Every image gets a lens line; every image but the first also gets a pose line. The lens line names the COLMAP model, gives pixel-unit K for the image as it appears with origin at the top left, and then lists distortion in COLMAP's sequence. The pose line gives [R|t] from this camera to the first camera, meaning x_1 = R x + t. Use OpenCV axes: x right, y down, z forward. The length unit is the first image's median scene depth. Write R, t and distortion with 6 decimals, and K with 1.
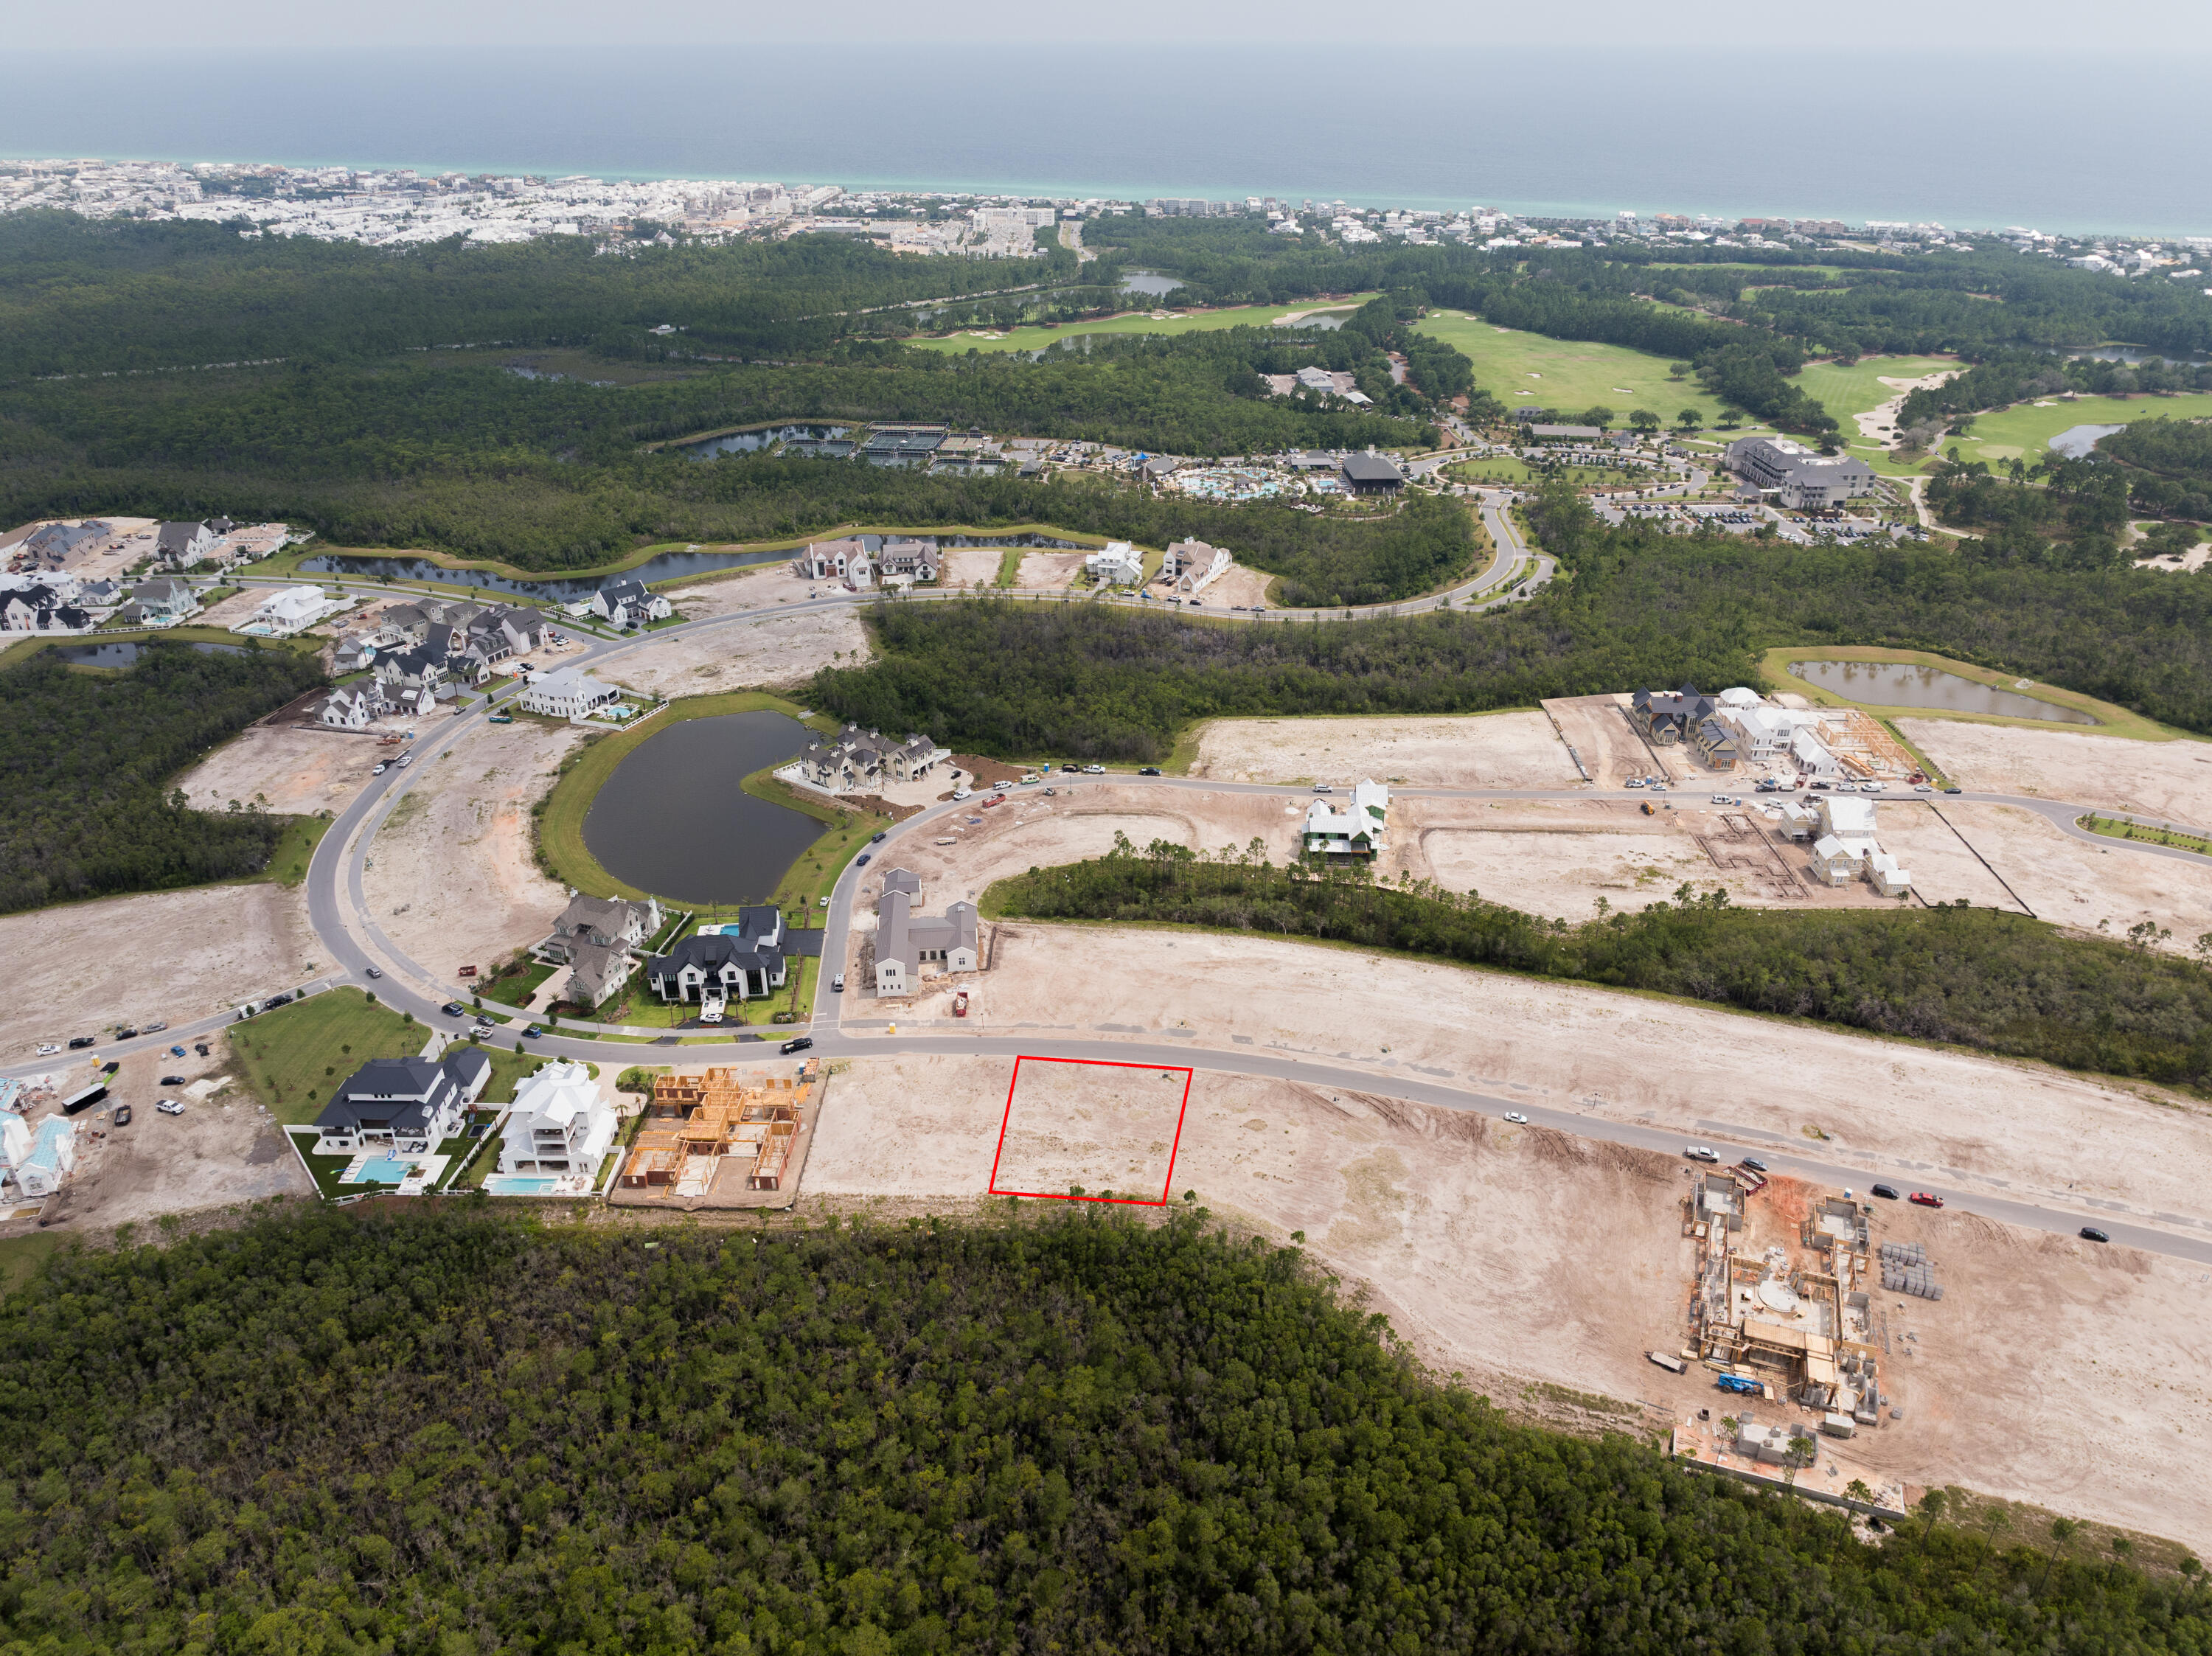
lens RADIAL K [[1548.8, 0, 1112.7], [0, 1548.8, 829.3], [0, 0, 1]] dist [-0.034407, 0.020957]
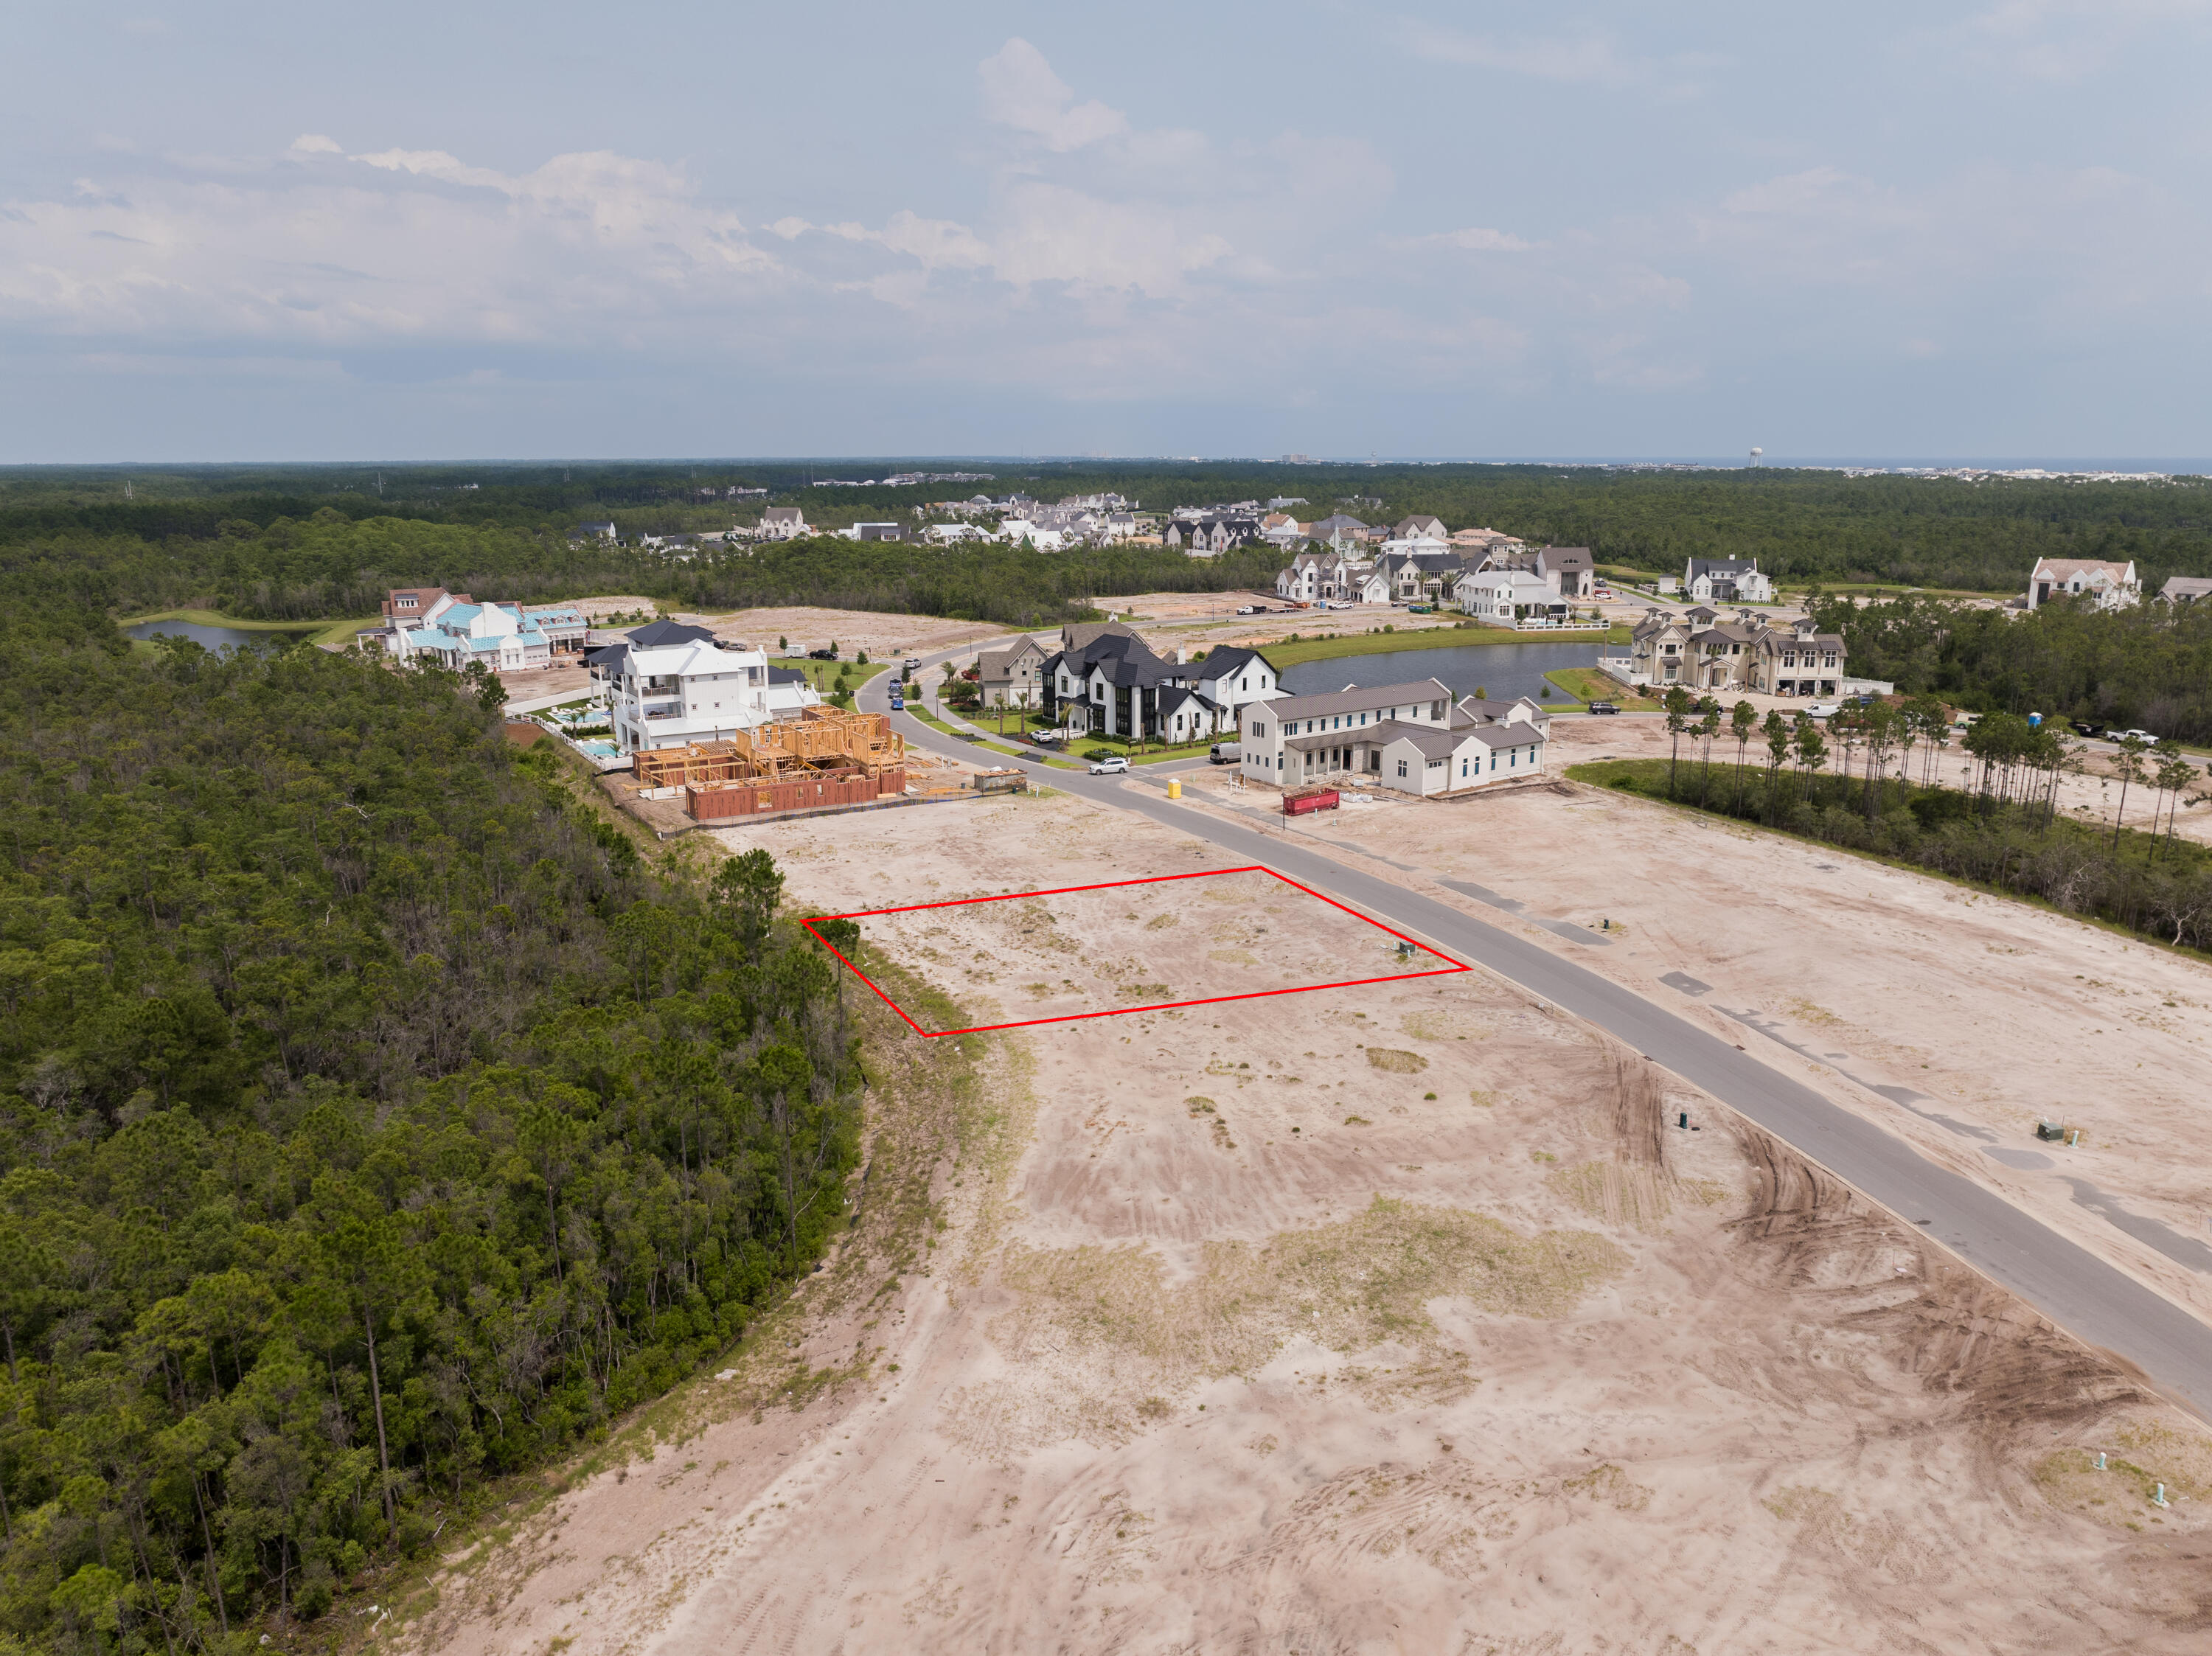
lens RADIAL K [[1554.5, 0, 1112.5], [0, 1554.5, 821.1], [0, 0, 1]] dist [-0.038627, 0.025049]
pose [[0.516597, 0.197167, -0.833218, 0.274583], [-0.391732, 0.919733, -0.025236, 0.146013], [0.761363, 0.339435, 0.552368, 0.622355]]
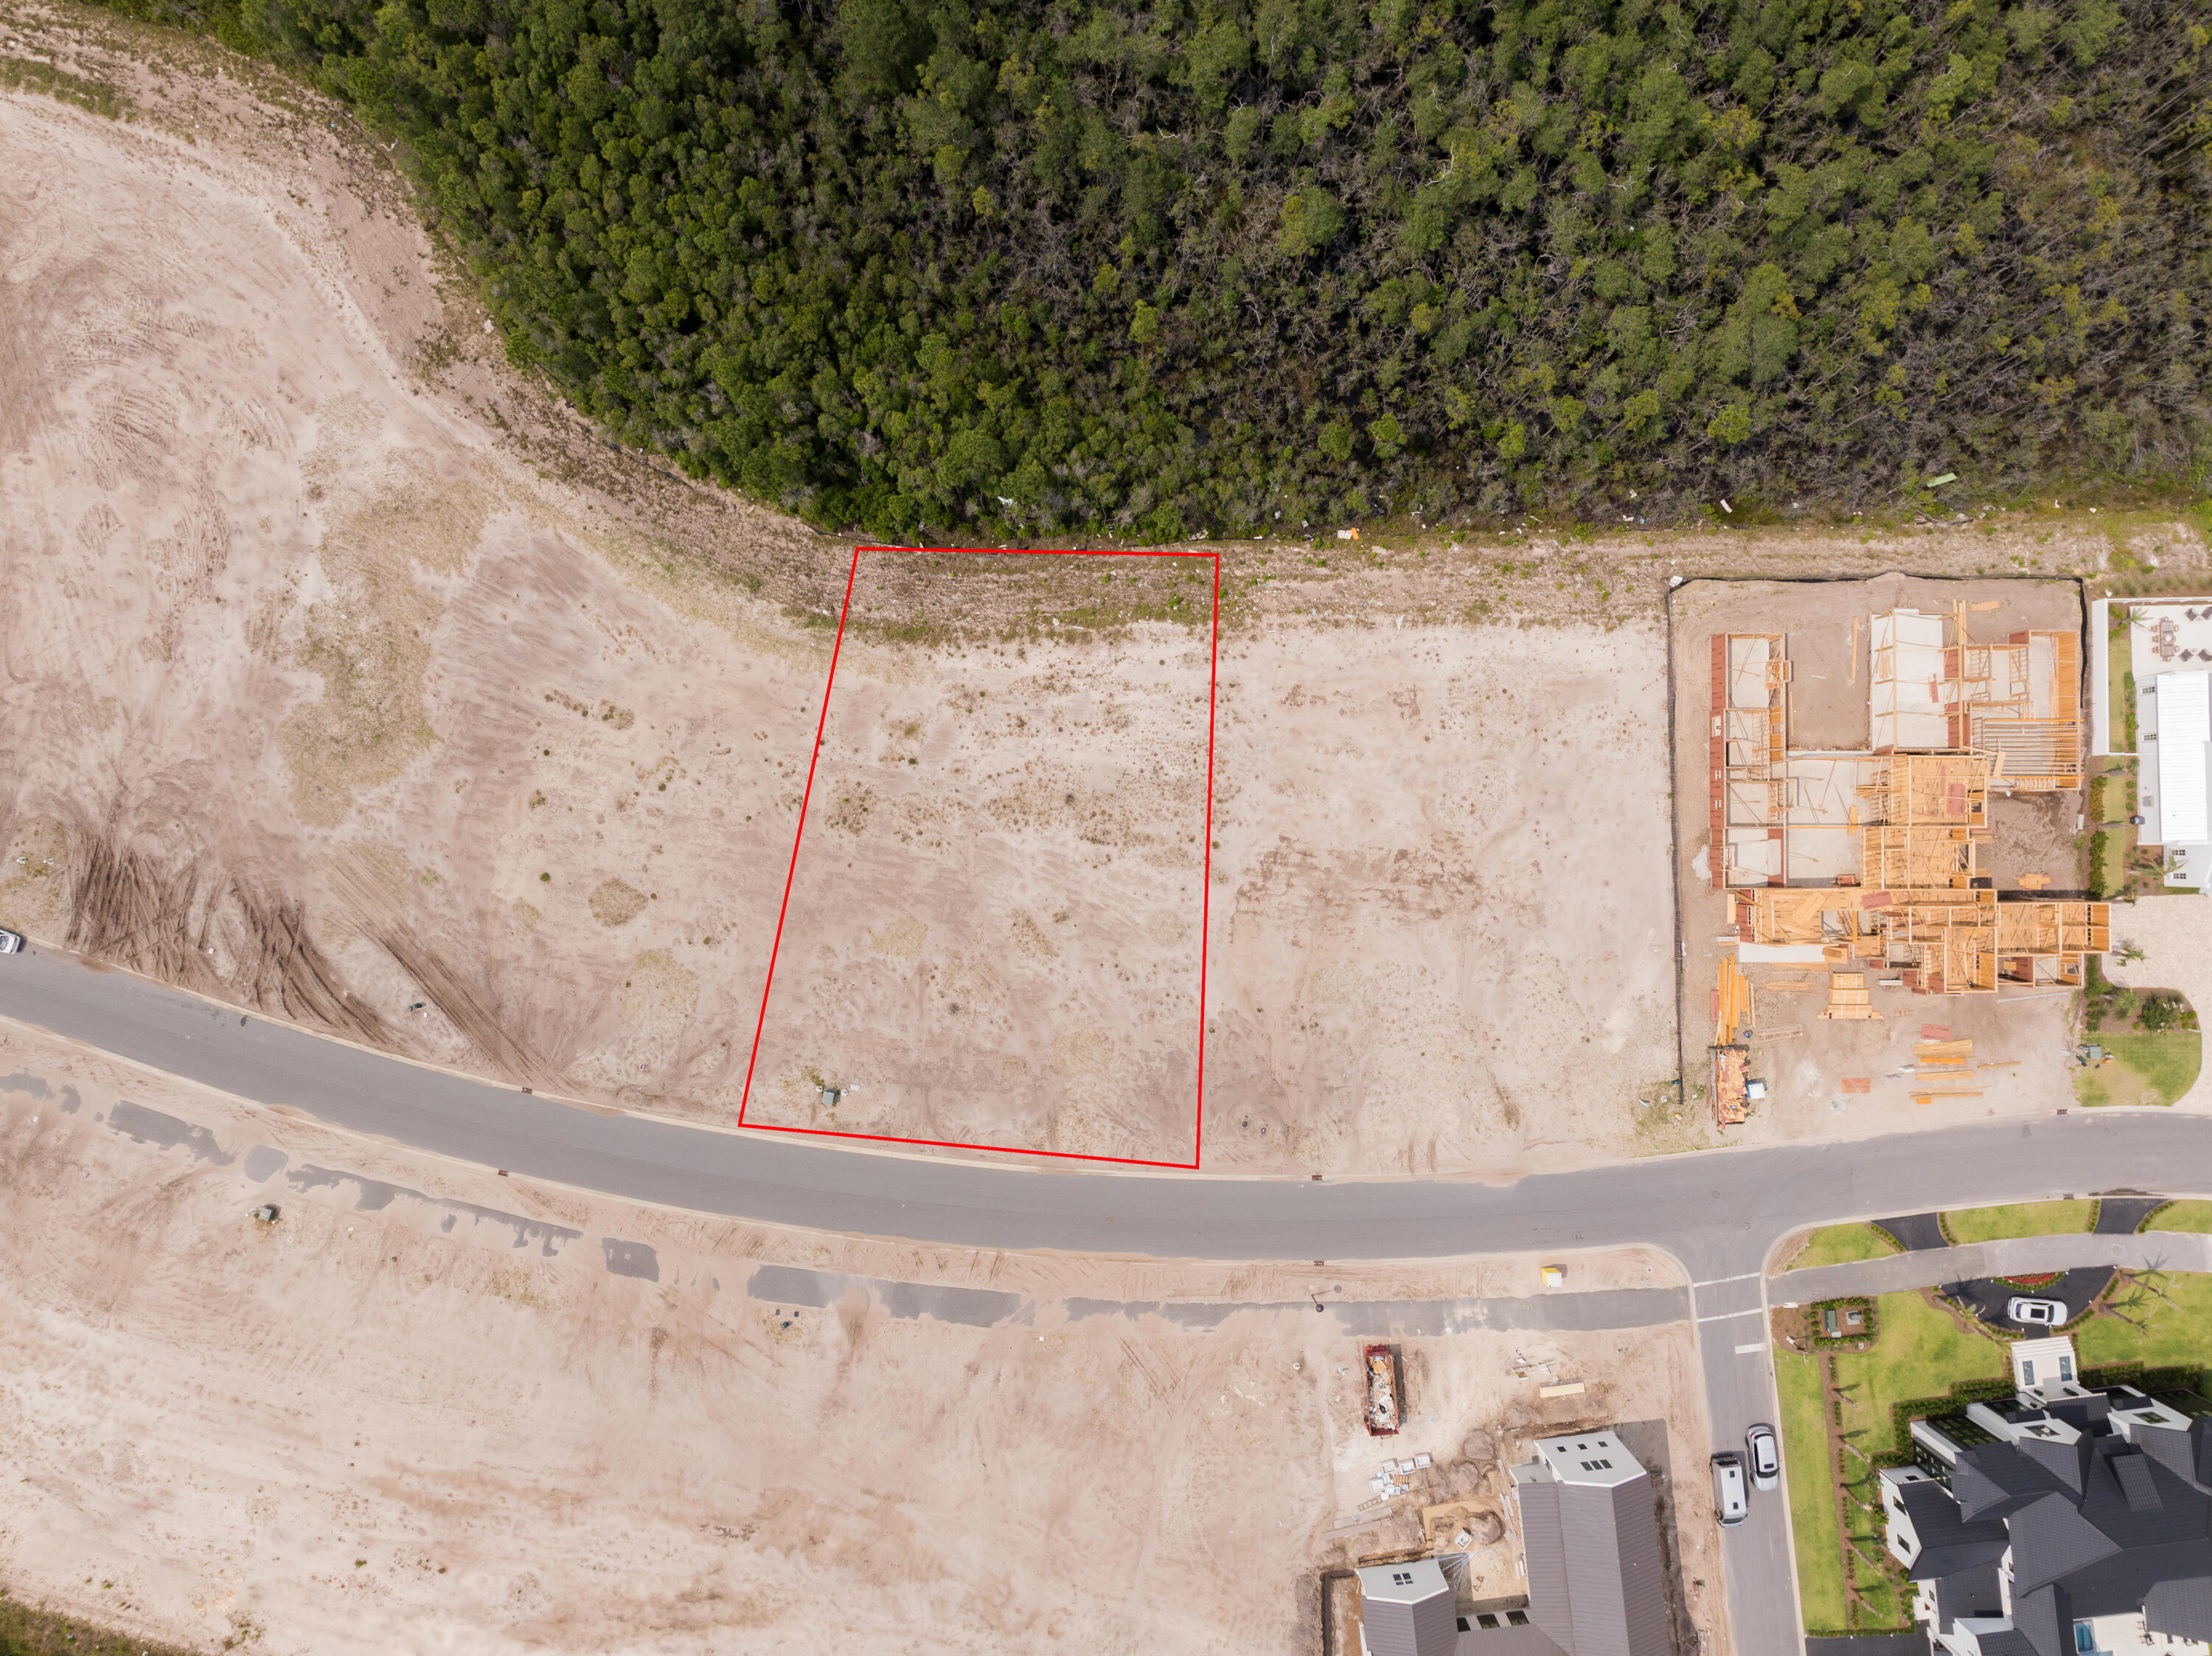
lens RADIAL K [[1548.8, 0, 1112.7], [0, 1548.8, 829.3], [0, 0, 1]] dist [-0.034407, 0.020957]
pose [[-0.999694, 0.024583, 0.002686, -0.035415], [-0.008615, -0.447999, 0.893992, -0.143396], [0.023181, 0.893696, 0.448074, 0.663193]]
